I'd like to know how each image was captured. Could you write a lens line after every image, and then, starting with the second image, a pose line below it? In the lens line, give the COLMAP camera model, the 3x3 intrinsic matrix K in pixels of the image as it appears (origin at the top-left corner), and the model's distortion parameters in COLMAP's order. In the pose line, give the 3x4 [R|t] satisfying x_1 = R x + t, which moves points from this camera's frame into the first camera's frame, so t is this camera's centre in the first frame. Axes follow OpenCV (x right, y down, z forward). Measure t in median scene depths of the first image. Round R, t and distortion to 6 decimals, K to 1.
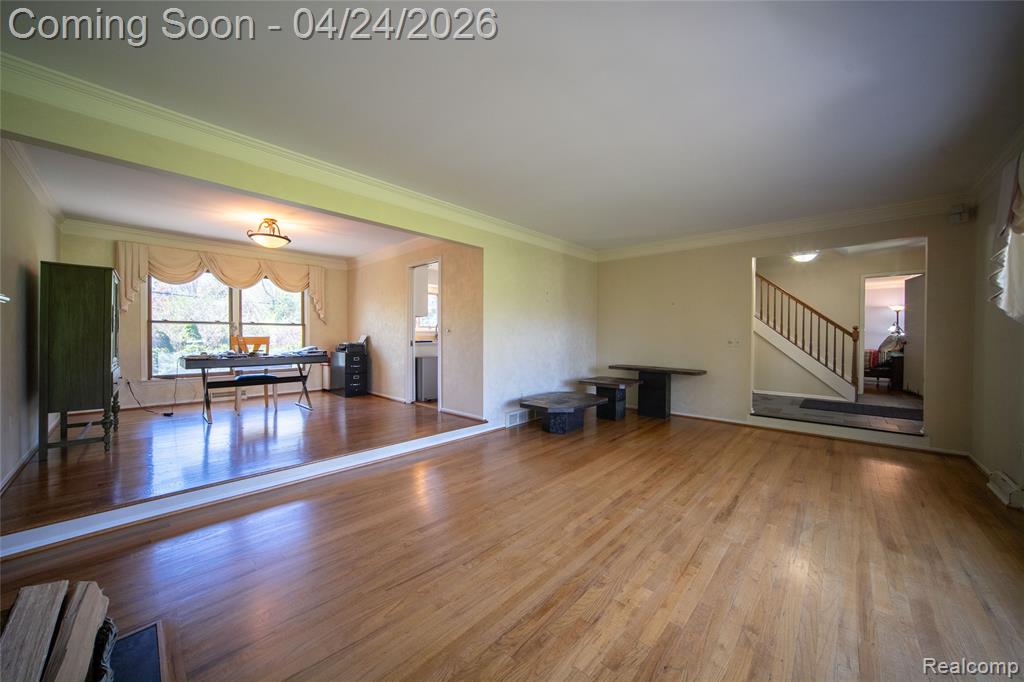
lens RADIAL K [[357.3, 0, 509.9], [0, 357.3, 336.2], [0, 0, 1]] dist [-0.001338, 0.000061]
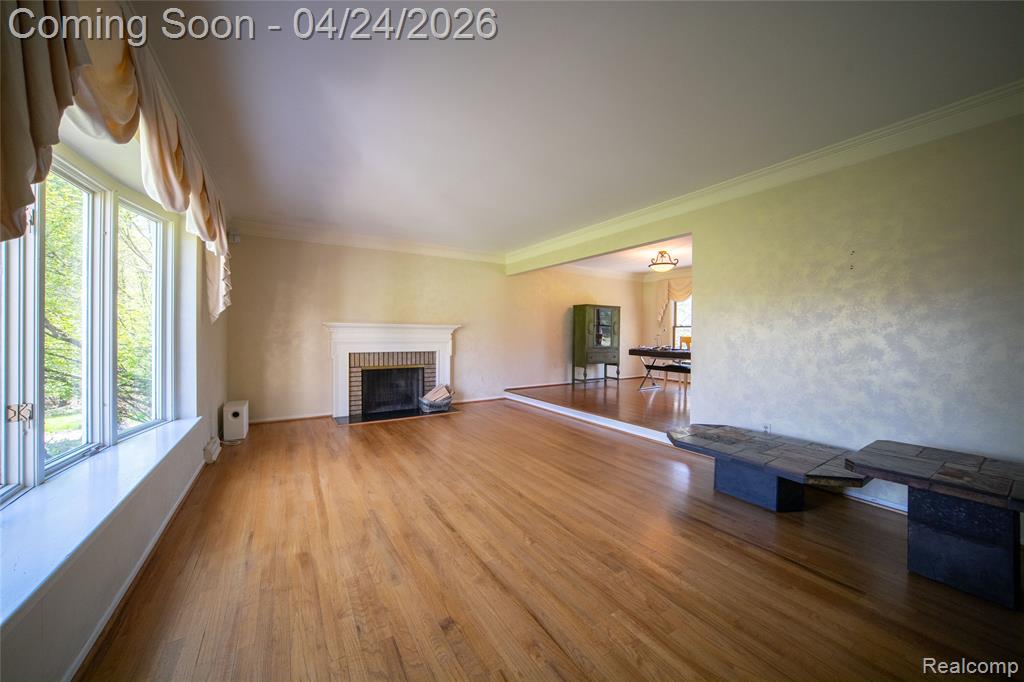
lens RADIAL K [[357.3, 0, 509.9], [0, 357.3, 336.2], [0, 0, 1]] dist [-0.001338, 0.000061]
pose [[-0.247181, 0.003354, -0.968964, 0.966293], [-0.013089, 0.999891, 0.006800, -0.000038], [0.968881, 0.014364, -0.247110, 0.916396]]
